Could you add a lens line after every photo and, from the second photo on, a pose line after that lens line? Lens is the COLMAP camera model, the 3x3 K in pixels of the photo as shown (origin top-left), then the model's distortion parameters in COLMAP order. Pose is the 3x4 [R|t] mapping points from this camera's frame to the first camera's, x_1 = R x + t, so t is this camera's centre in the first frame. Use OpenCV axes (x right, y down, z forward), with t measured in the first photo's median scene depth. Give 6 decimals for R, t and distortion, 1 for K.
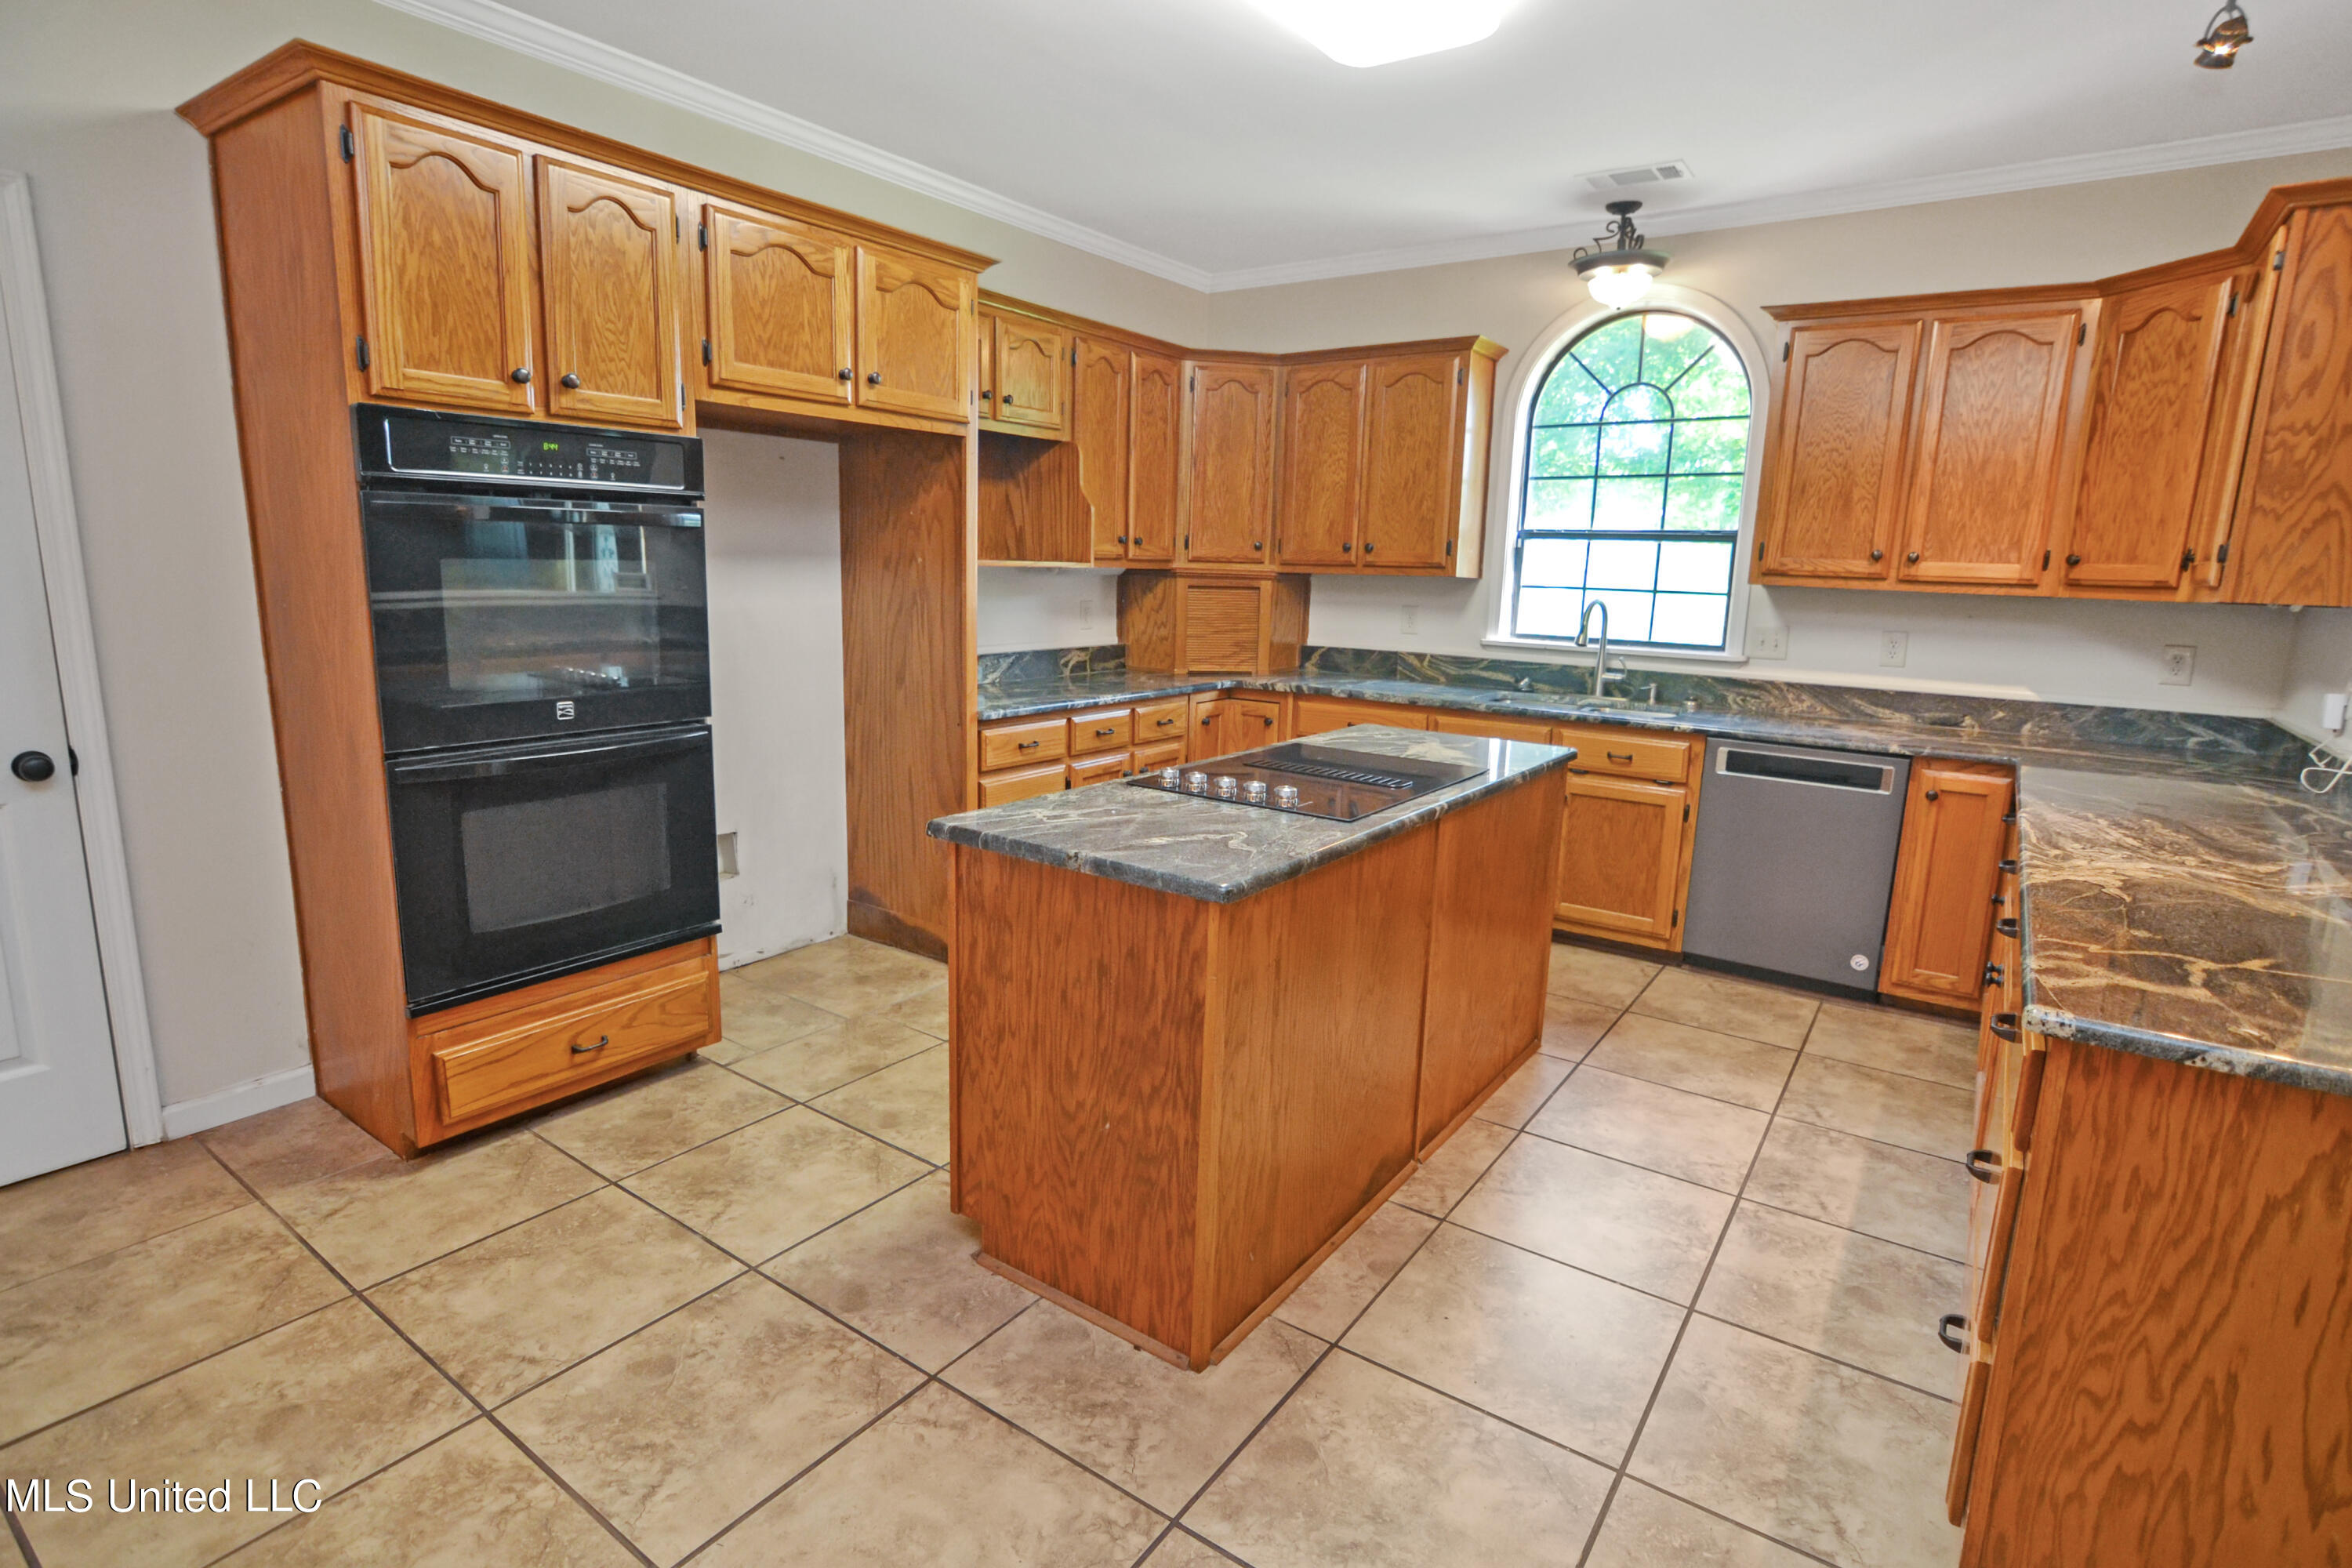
lens RADIAL K [[1162.7, 0, 1171.2], [0, 1162.7, 774.1], [0, 0, 1]] dist [-0.027765, 0.008958]
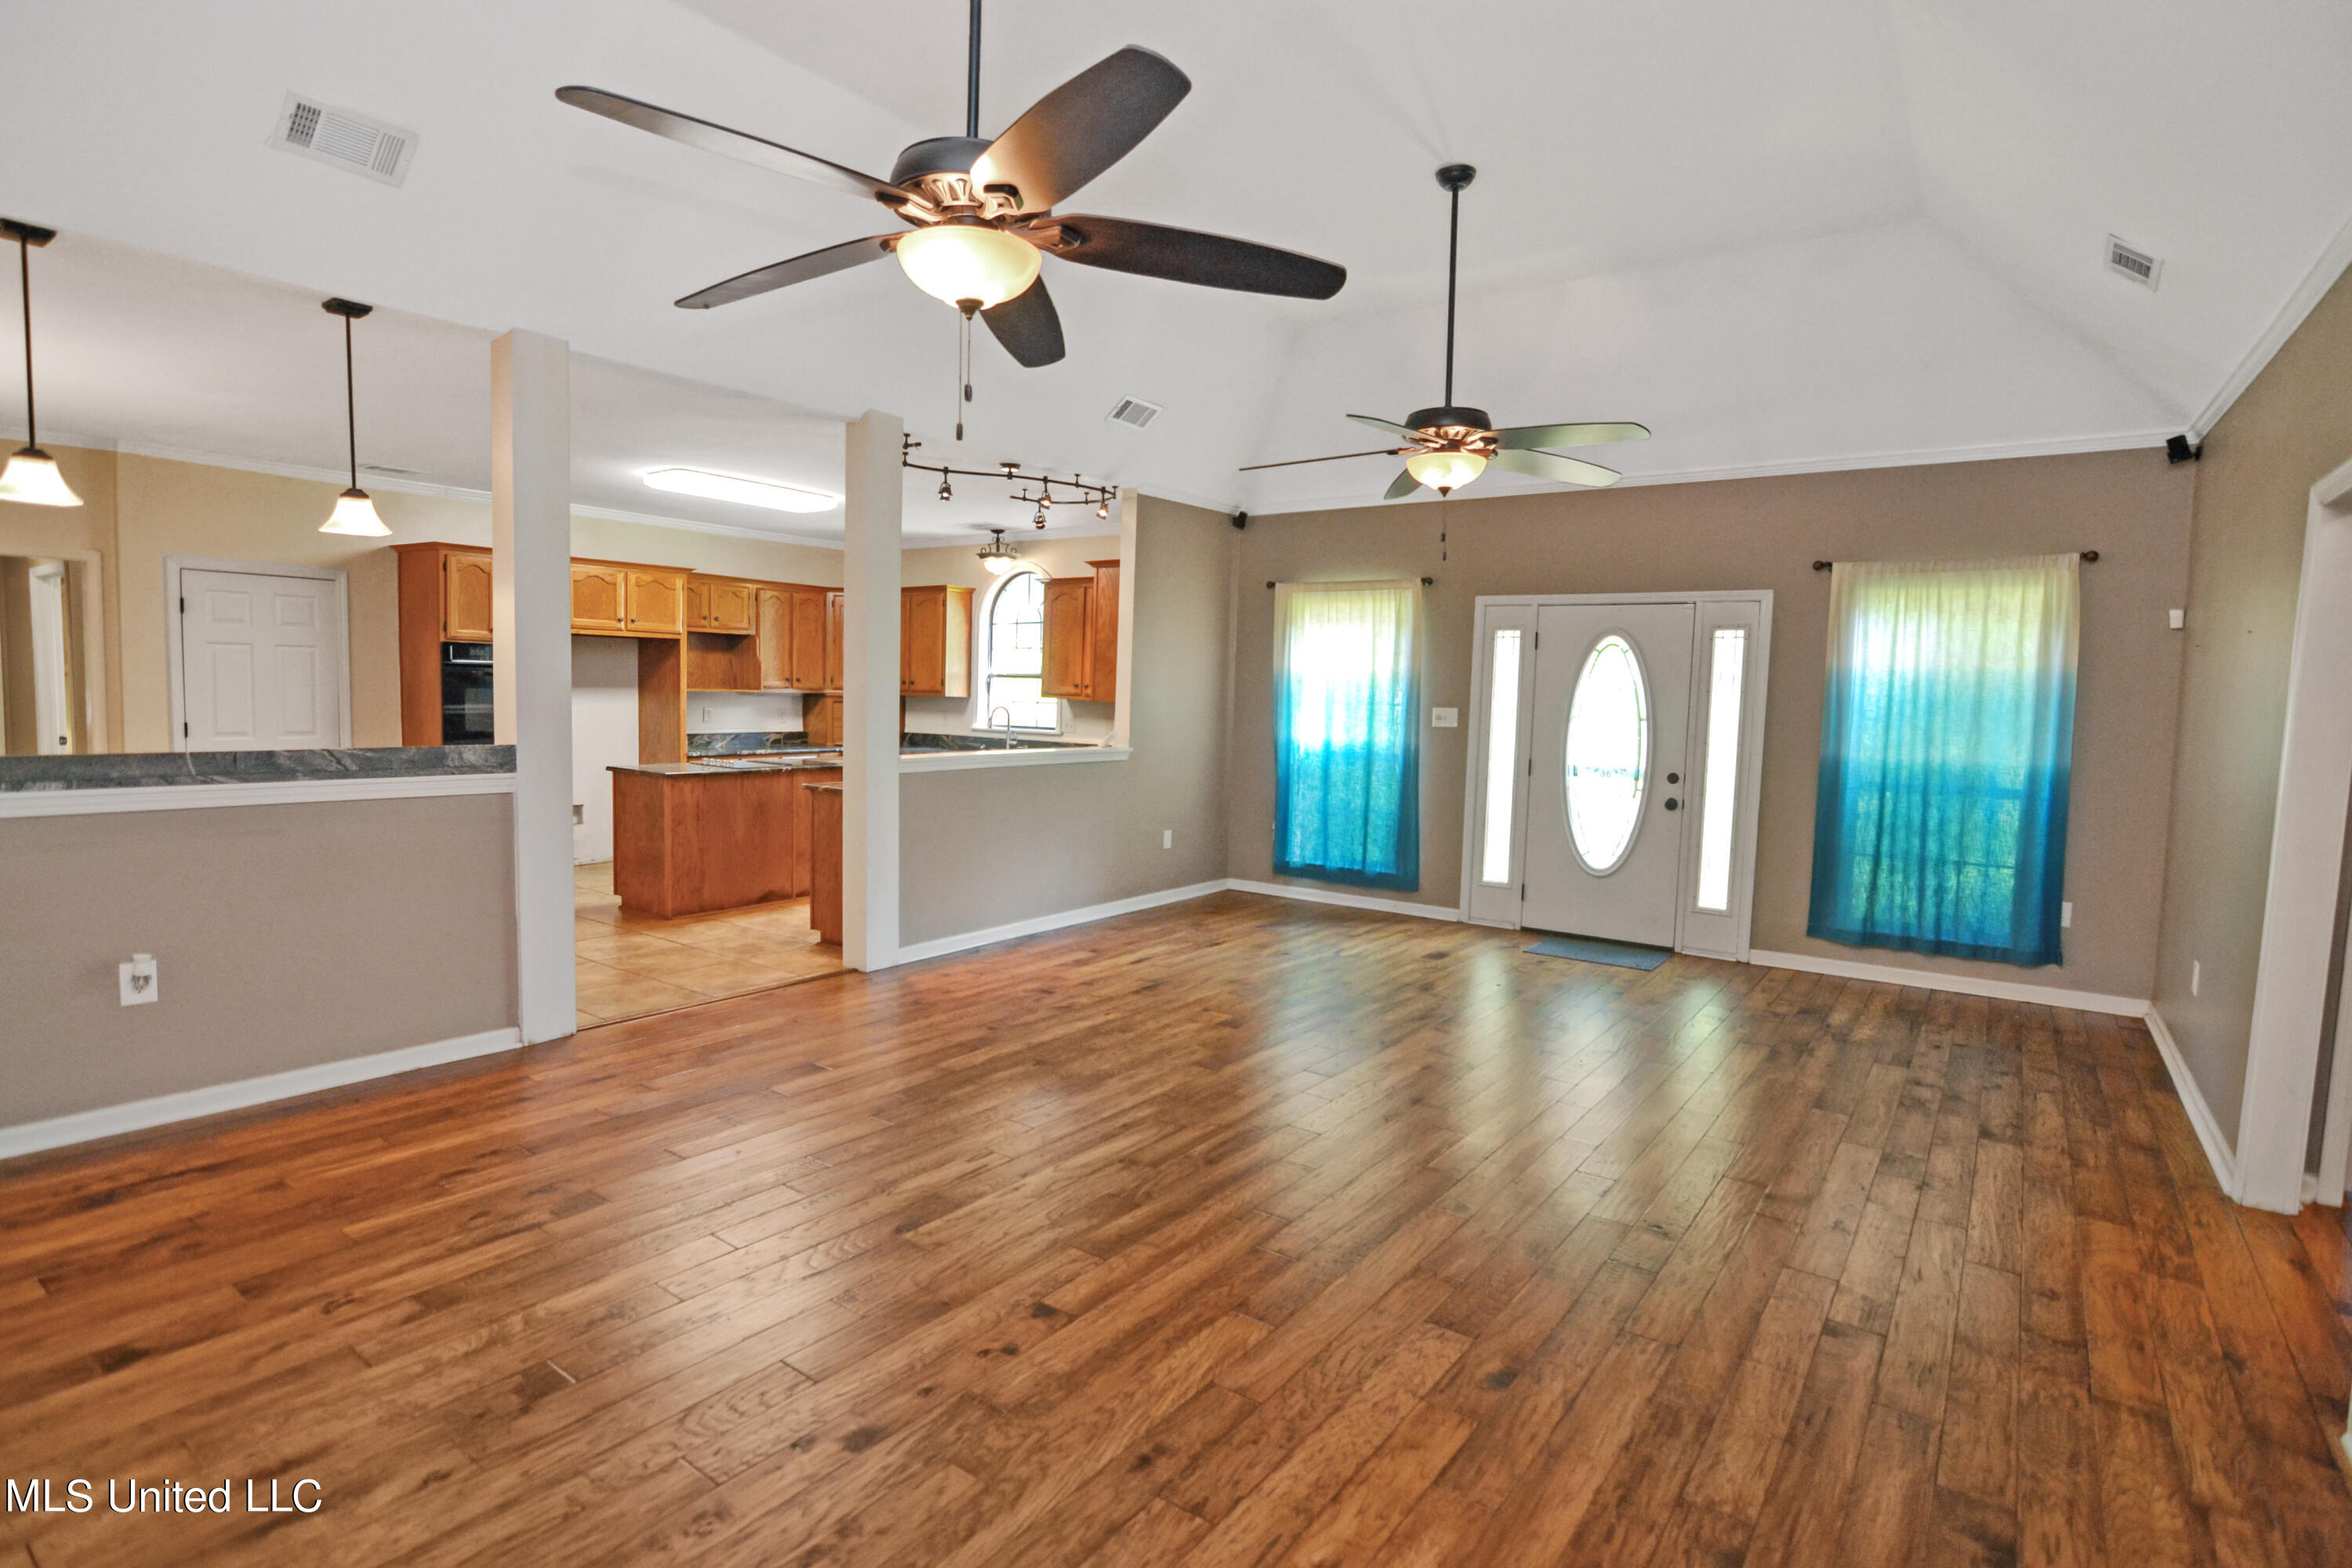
lens RADIAL K [[1162.7, 0, 1167.9], [0, 1162.7, 779.0], [0, 0, 1]] dist [-0.027765, 0.008958]
pose [[0.999997, -0.002367, 0.000127, 0.977445], [0.002368, 0.994481, -0.104888, 0.299408], [0.000122, 0.104888, 0.994484, -1.603540]]
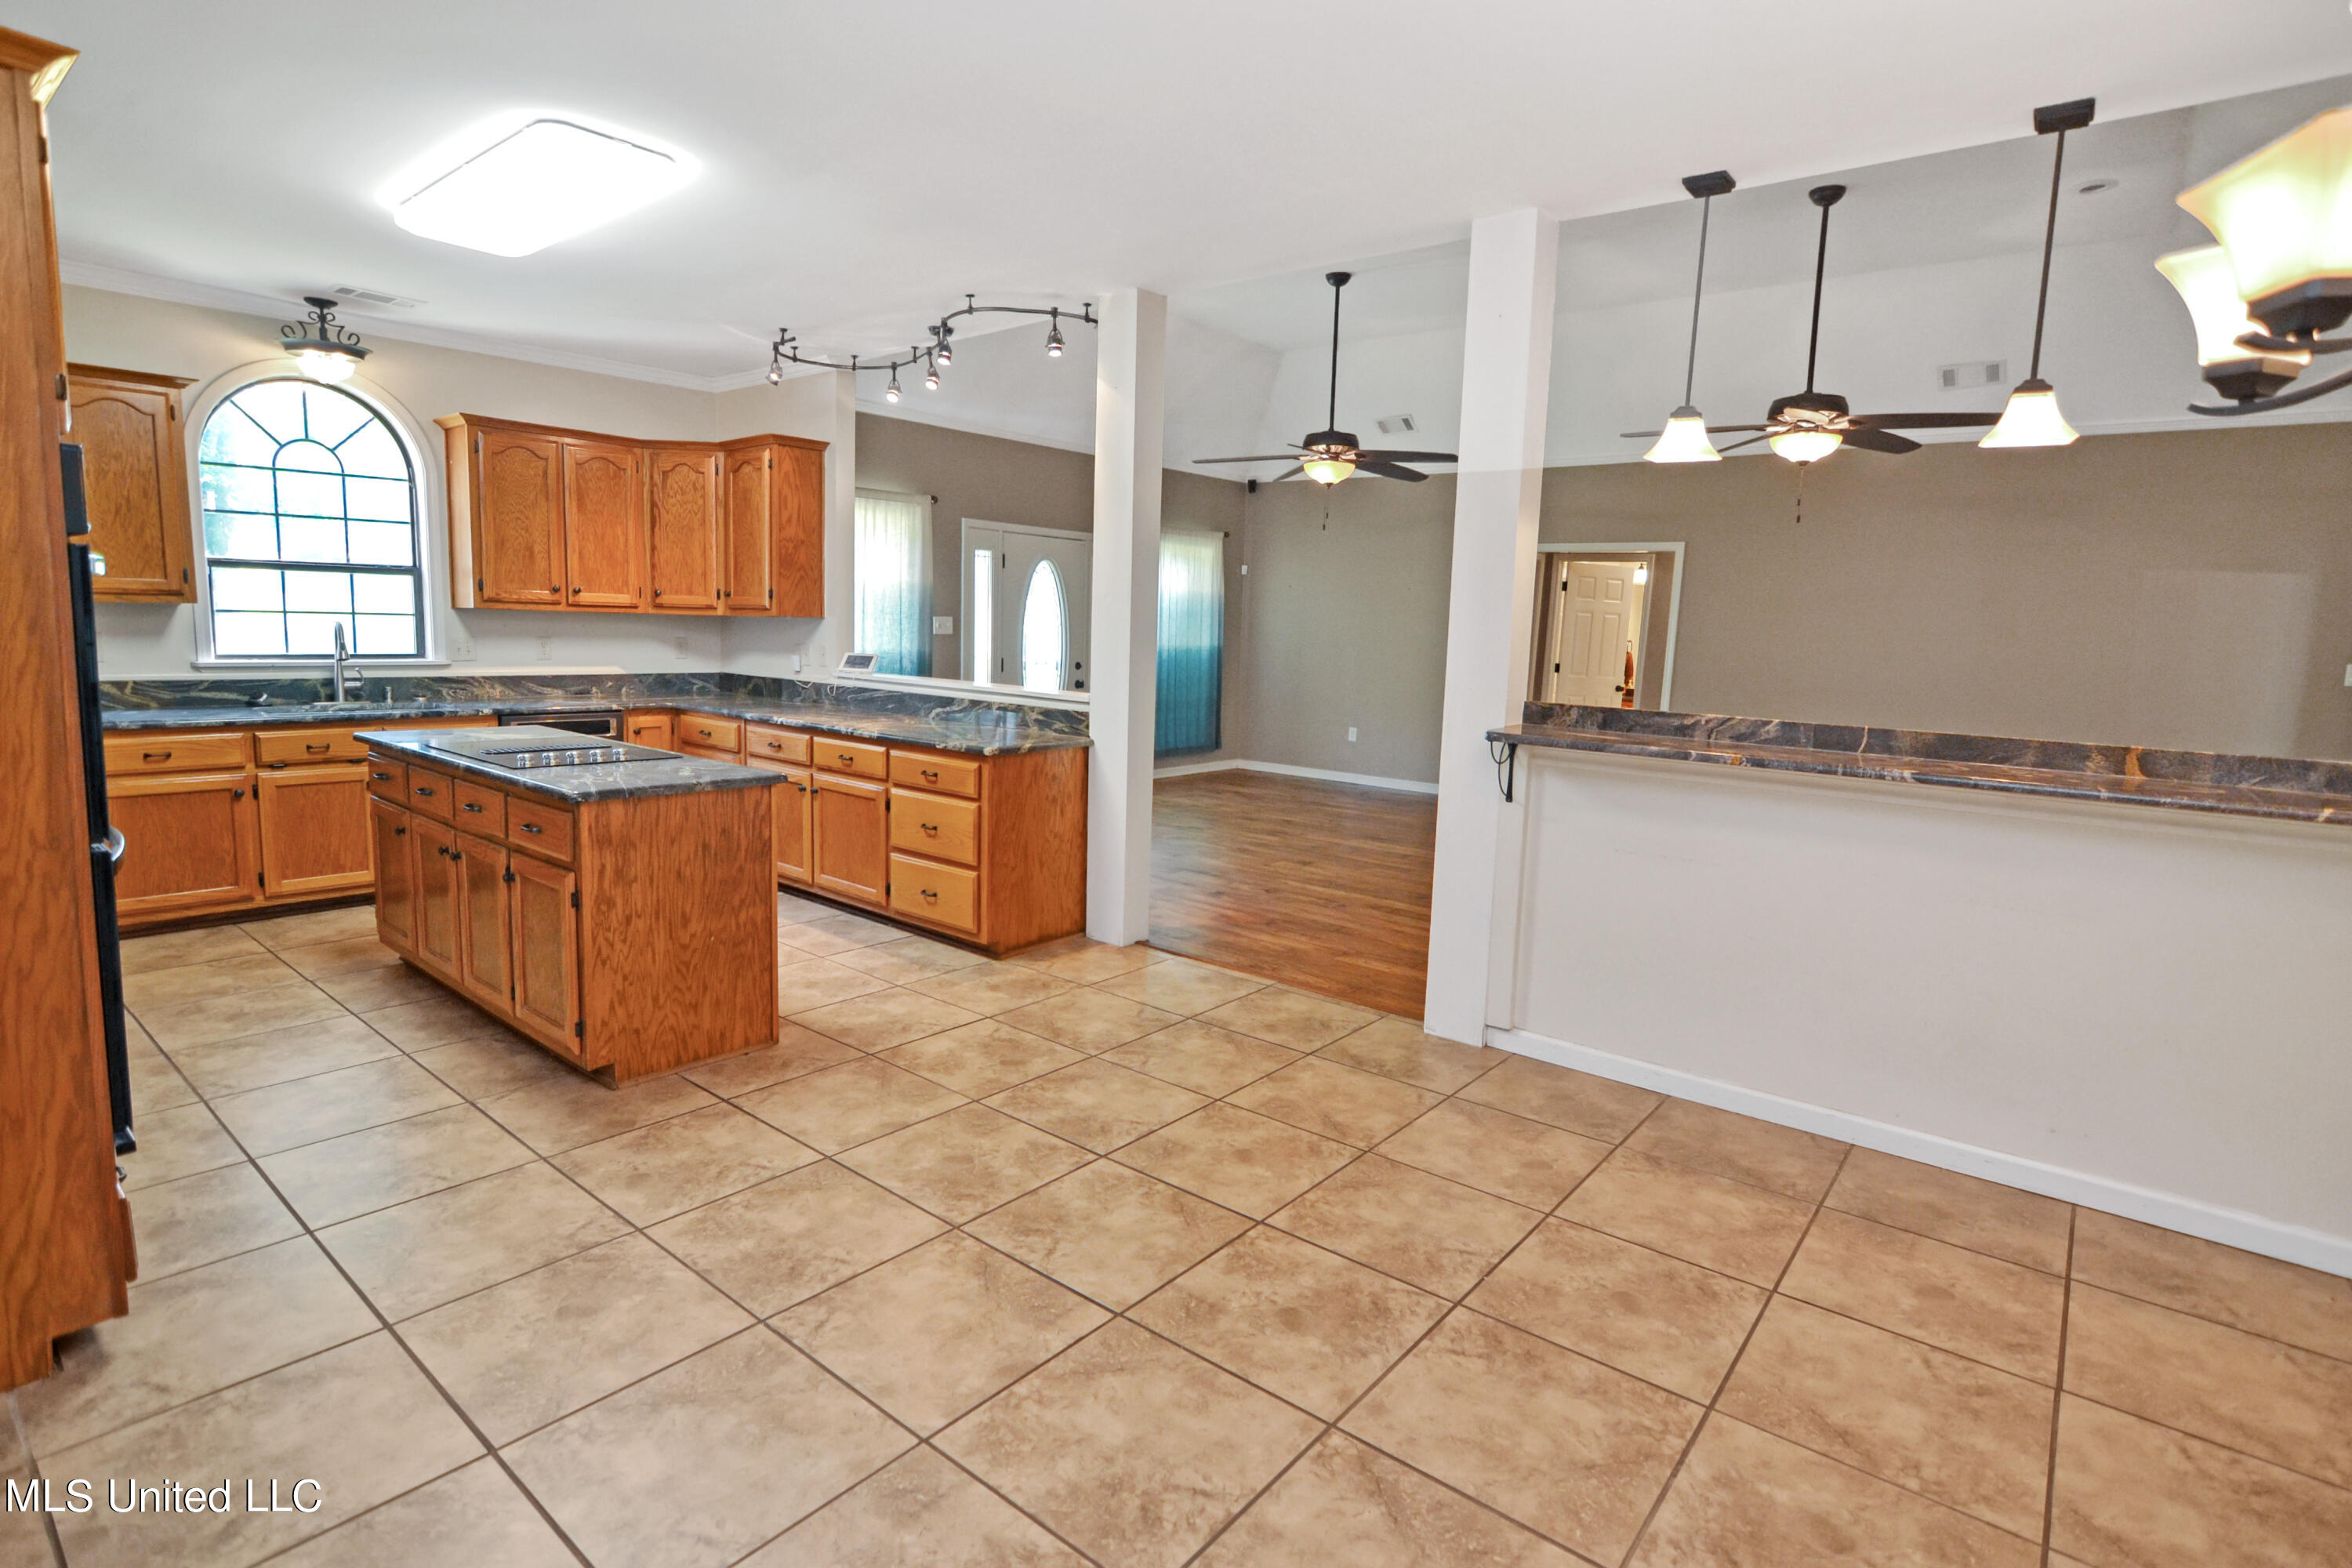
lens RADIAL K [[1162.7, 0, 1159.5], [0, 1162.7, 770.8], [0, 0, 1]] dist [-0.027765, 0.008958]
pose [[0.072998, -0.153106, 0.985510, -1.113215], [0.150437, 0.978531, 0.140878, -0.055916], [-0.985921, 0.137973, 0.094464, 0.097533]]
